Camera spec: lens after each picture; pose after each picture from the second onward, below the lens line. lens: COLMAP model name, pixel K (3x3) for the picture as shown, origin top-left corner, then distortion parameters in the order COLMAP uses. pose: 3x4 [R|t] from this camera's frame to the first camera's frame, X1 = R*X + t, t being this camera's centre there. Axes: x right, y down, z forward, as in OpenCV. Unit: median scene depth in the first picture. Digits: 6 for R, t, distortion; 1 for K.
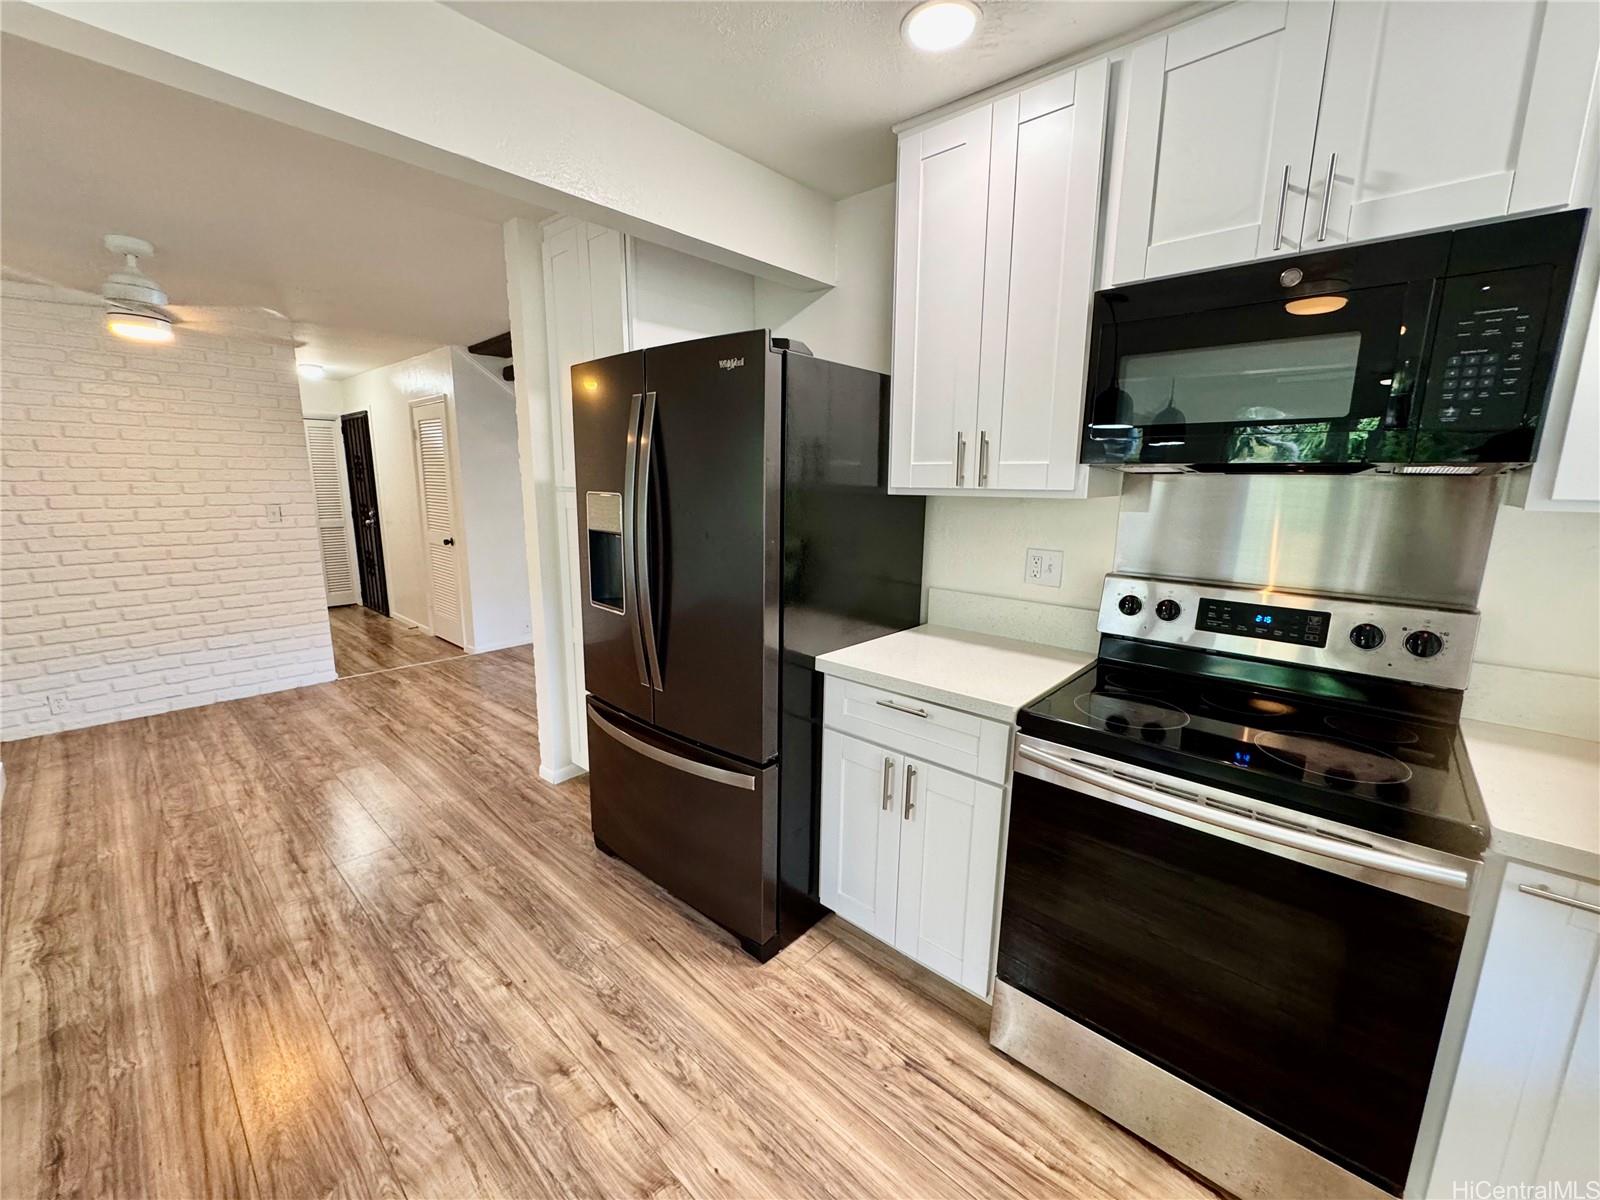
lens RADIAL K [[640.5, 0, 796.9], [0, 640.5, 597.2], [0, 0, 1]] dist [-0.004238, -0.000462]
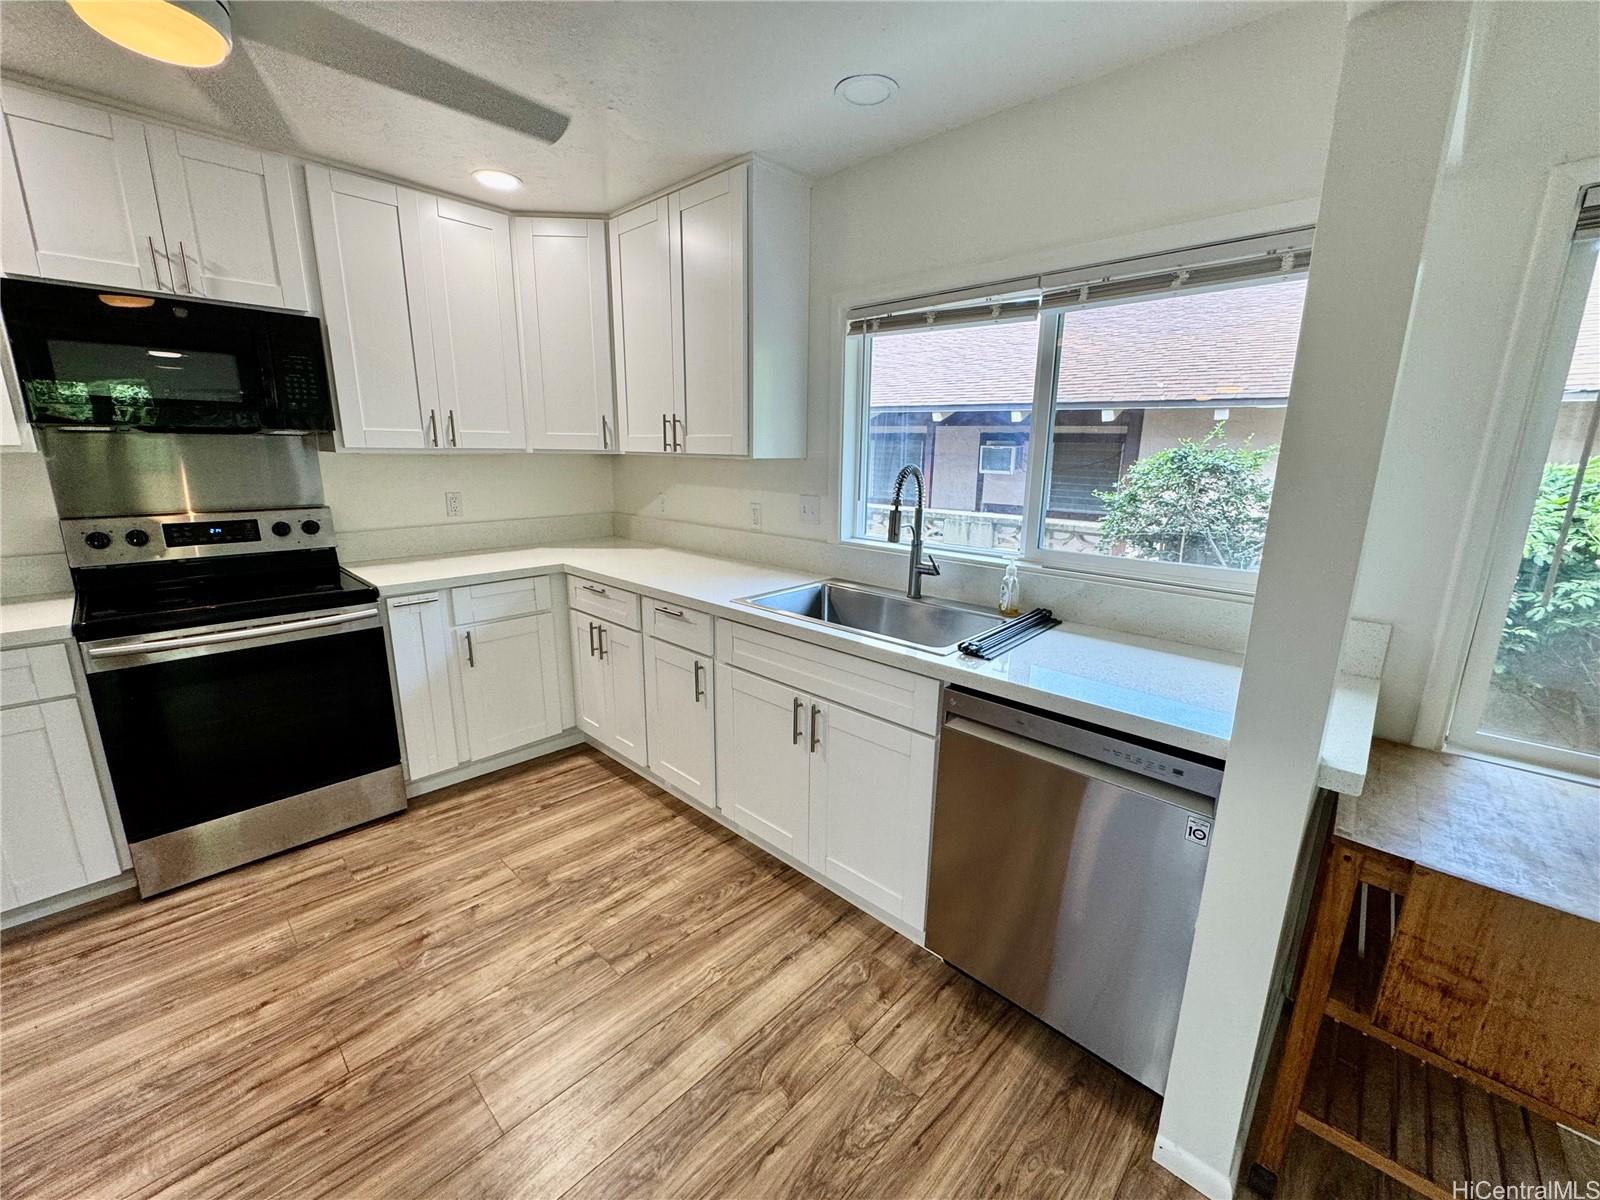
lens RADIAL K [[640.5, 0, 805.3], [0, 640.5, 598.1], [0, 0, 1]] dist [-0.004238, -0.000462]
pose [[0.014270, -0.234265, 0.972068, -0.879136], [0.167762, 0.958947, 0.228641, 0.089193], [-0.985724, 0.159813, 0.052985, -0.503046]]
